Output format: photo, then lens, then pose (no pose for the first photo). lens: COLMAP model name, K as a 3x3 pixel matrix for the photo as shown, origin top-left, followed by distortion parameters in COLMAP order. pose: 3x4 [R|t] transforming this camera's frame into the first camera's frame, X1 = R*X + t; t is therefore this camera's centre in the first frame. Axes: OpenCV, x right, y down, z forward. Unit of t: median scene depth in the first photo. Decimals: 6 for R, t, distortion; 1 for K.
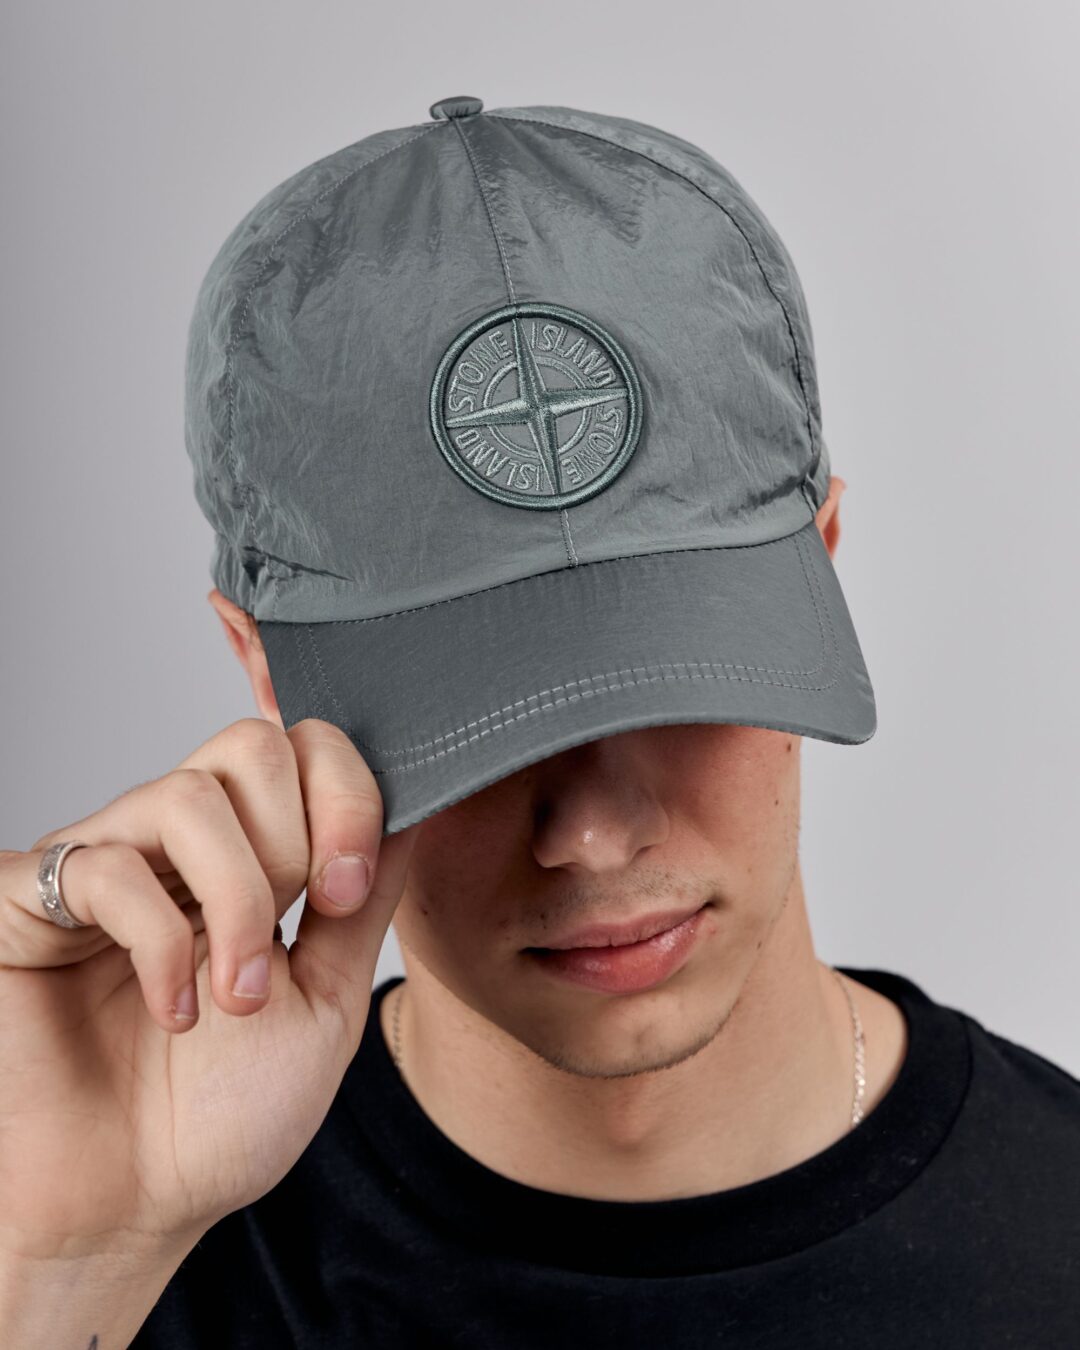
lens RADIAL K [[2857.9, 0, 595.5], [0, 2857.9, 677.0], [0, 0, 1]] dist [0.077888, 0.245222]
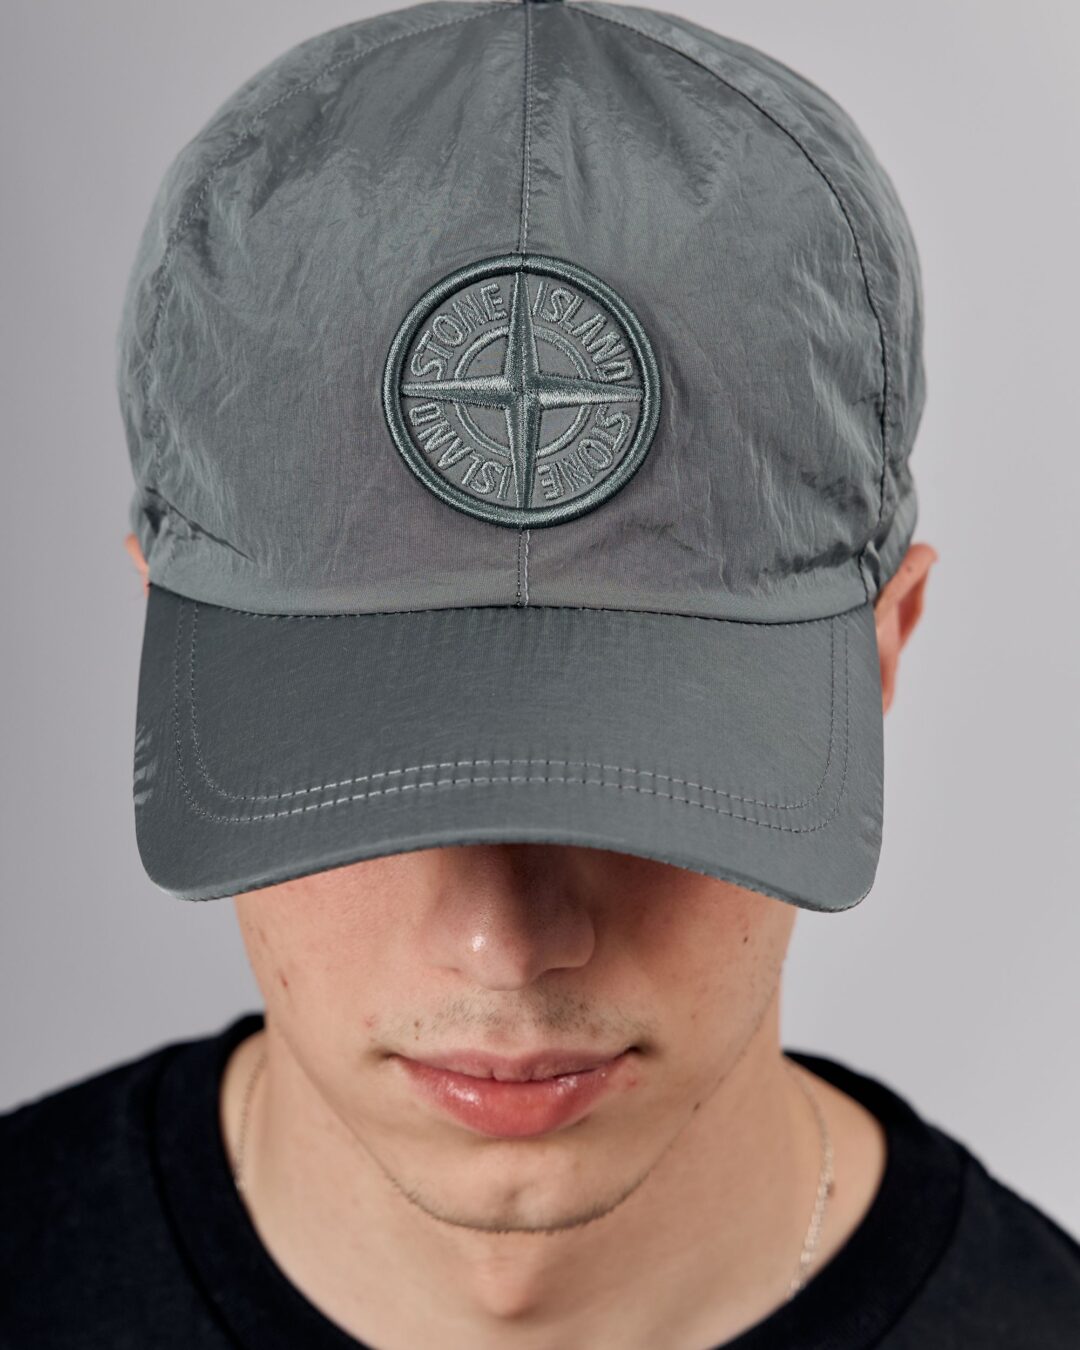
lens RADIAL K [[3022.8, 0, 539.1], [0, 3022.8, 768.2], [0, 0, 1]] dist [0.023994, 0.712754]
pose [[0.974828, 0.211868, -0.069445, 0.059315], [-0.208297, 0.976505, 0.055237, -0.039543], [0.079516, -0.039381, 0.996055, 0.178240]]
